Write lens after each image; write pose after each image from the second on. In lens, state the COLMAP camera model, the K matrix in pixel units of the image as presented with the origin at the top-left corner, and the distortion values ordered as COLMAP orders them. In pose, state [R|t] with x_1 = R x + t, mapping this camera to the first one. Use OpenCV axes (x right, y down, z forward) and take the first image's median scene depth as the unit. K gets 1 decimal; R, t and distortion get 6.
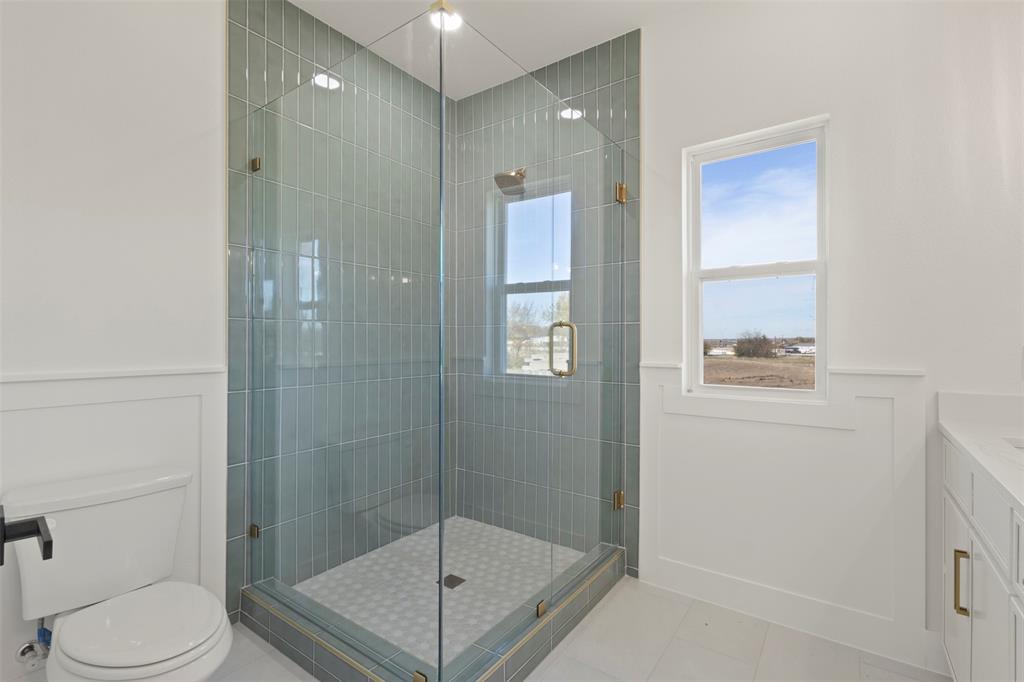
lens RADIAL K [[473.3, 0, 512.6], [0, 473.3, 340.7], [0, 0, 1]] dist [0.000146, 0.001373]
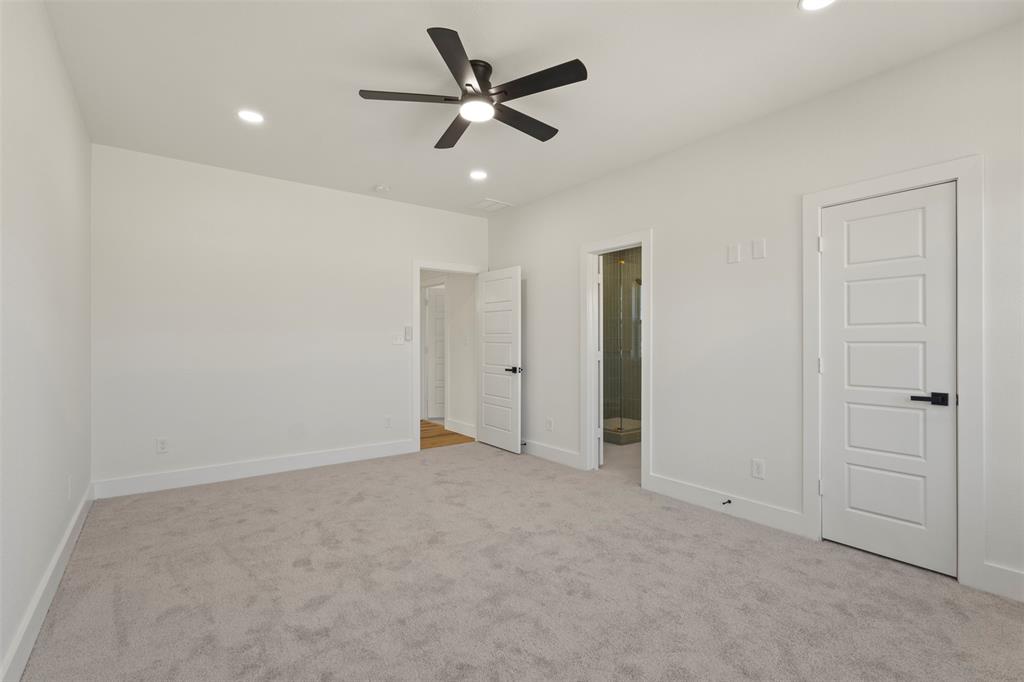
lens RADIAL K [[473.3, 0, 511.6], [0, 473.3, 341.6], [0, 0, 1]] dist [0.000146, 0.001373]
pose [[0.956030, -0.000446, -0.293269, 0.064024], [-0.000539, 0.999994, -0.003277, -0.001539], [0.293269, 0.003291, 0.956024, -1.473042]]
